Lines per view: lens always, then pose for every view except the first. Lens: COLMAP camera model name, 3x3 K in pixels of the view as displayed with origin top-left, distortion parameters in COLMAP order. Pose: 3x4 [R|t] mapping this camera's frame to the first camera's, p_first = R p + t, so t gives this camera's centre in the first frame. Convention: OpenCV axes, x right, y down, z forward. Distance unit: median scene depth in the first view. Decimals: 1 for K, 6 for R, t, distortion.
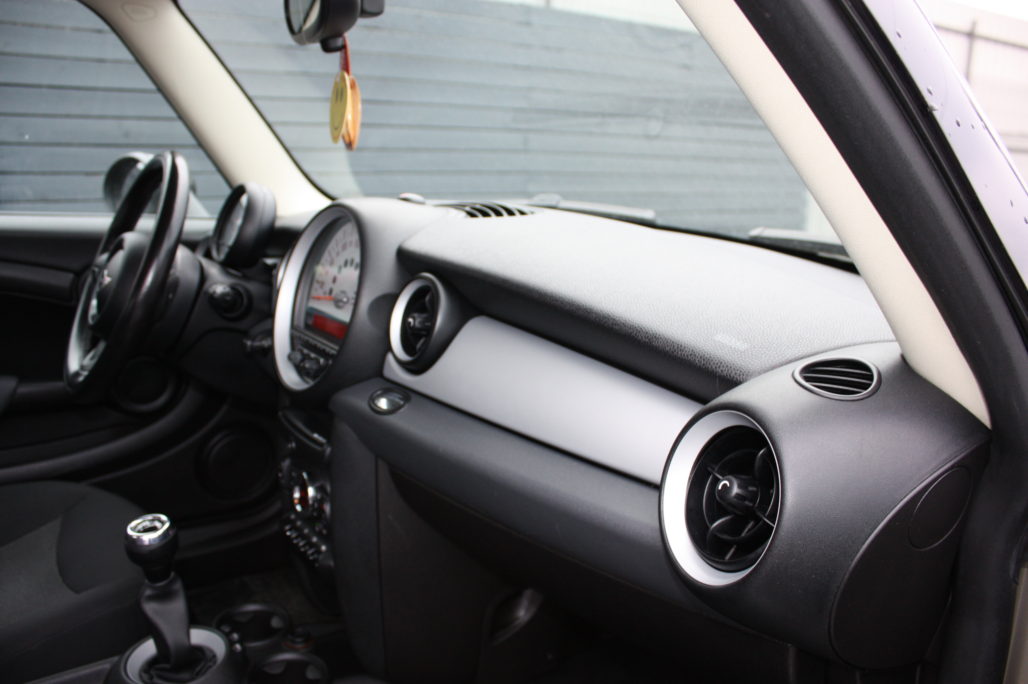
lens RADIAL K [[866.5, 0, 502.7], [0, 866.5, 355.6], [0, 0, 1]] dist [-0.170345, 0.146998]
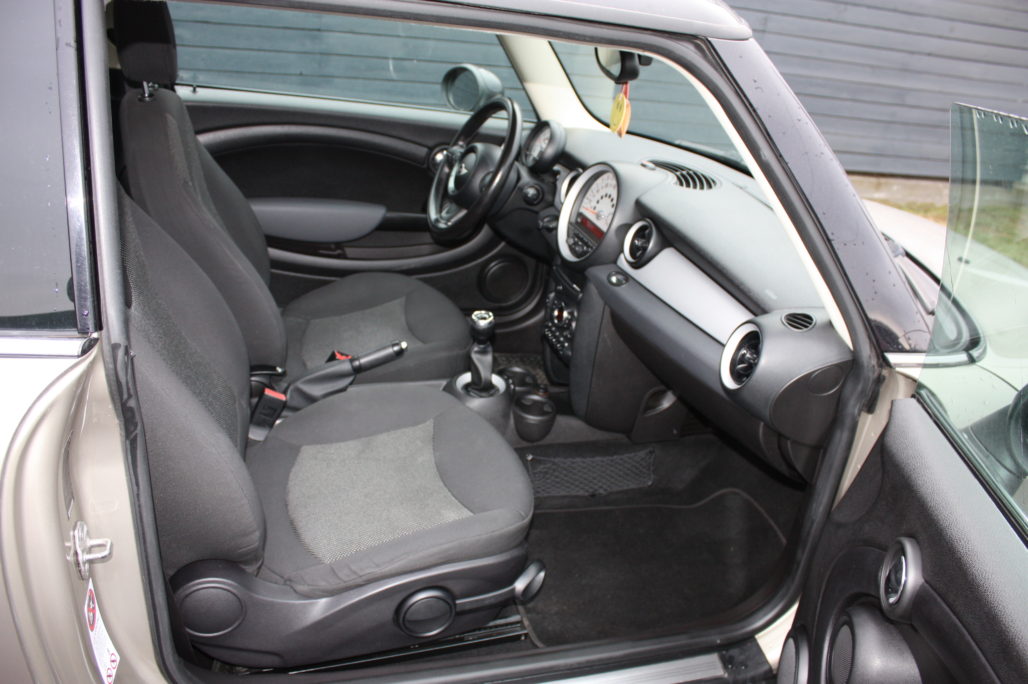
lens RADIAL K [[866.5, 0, 502.7], [0, 866.5, 355.6], [0, 0, 1]] dist [-0.170345, 0.146998]
pose [[0.957908, 0.208651, -0.197174, 0.037698], [-0.163105, 0.960773, 0.224305, -0.158651], [0.236240, -0.182704, 0.954364, -0.870550]]
